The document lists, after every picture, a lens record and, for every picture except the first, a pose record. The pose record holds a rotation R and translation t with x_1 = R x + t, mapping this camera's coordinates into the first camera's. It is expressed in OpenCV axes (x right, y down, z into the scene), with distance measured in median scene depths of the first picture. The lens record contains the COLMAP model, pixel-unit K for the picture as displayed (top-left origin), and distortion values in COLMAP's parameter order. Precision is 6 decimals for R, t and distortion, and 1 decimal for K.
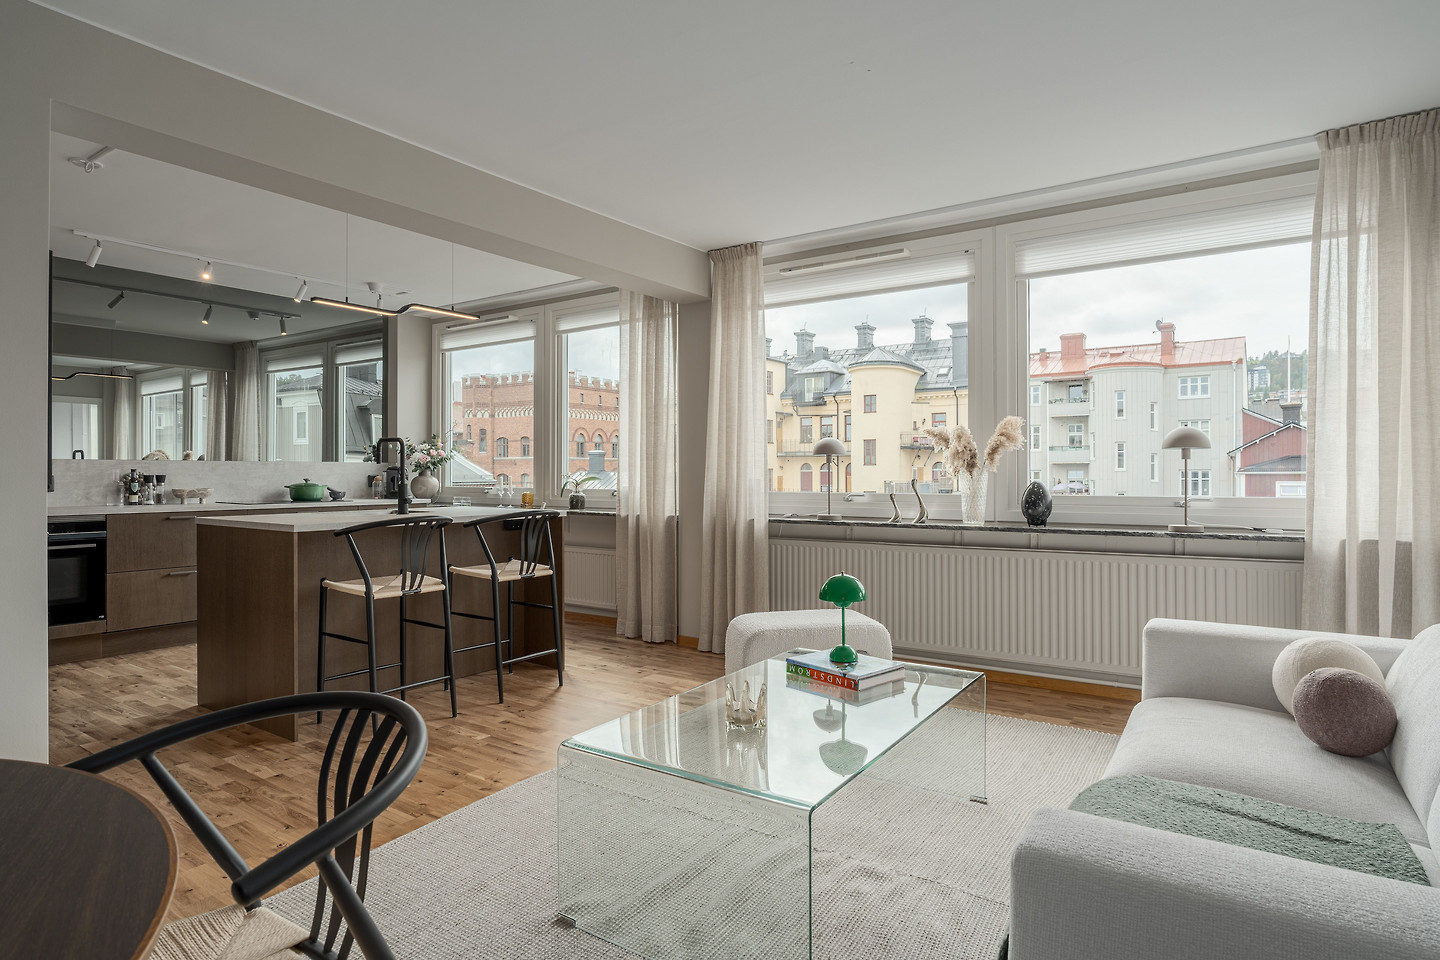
lens RADIAL K [[785.2, 0, 720.2], [0, 785.2, 482.6], [0, 0, 1]] dist [-0.020292, 0.003029]
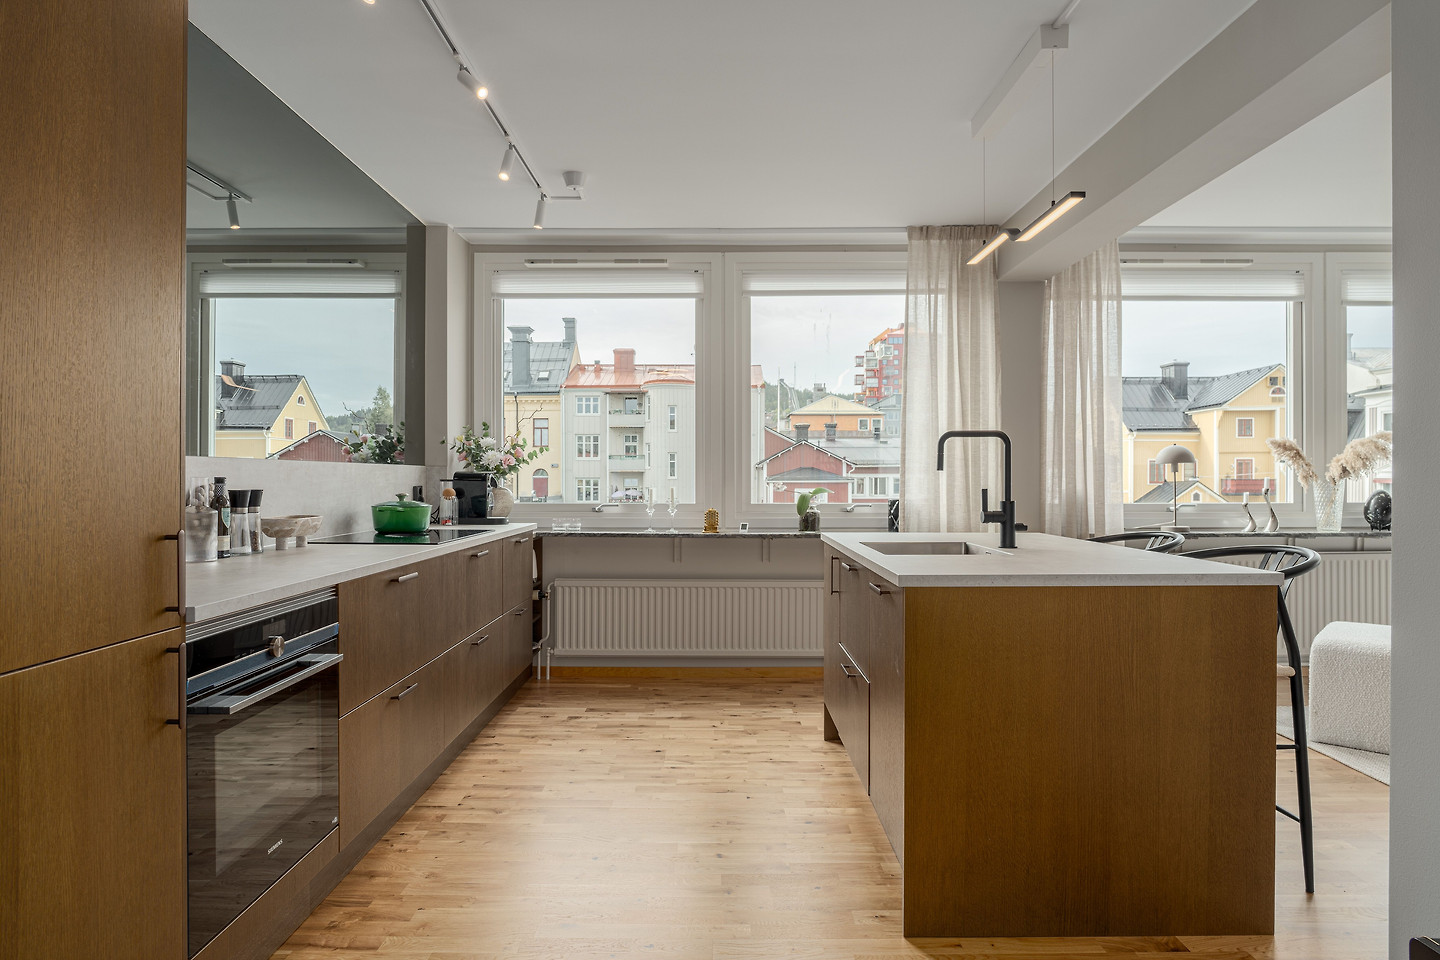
lens RADIAL K [[785.2, 0, 711.1], [0, 785.2, 493.5], [0, 0, 1]] dist [-0.020292, 0.003029]
pose [[0.830327, -0.007649, 0.557224, -0.632165], [0.004077, 0.999962, 0.007652, -0.005785], [-0.557262, -0.004081, 0.830327, 0.390206]]
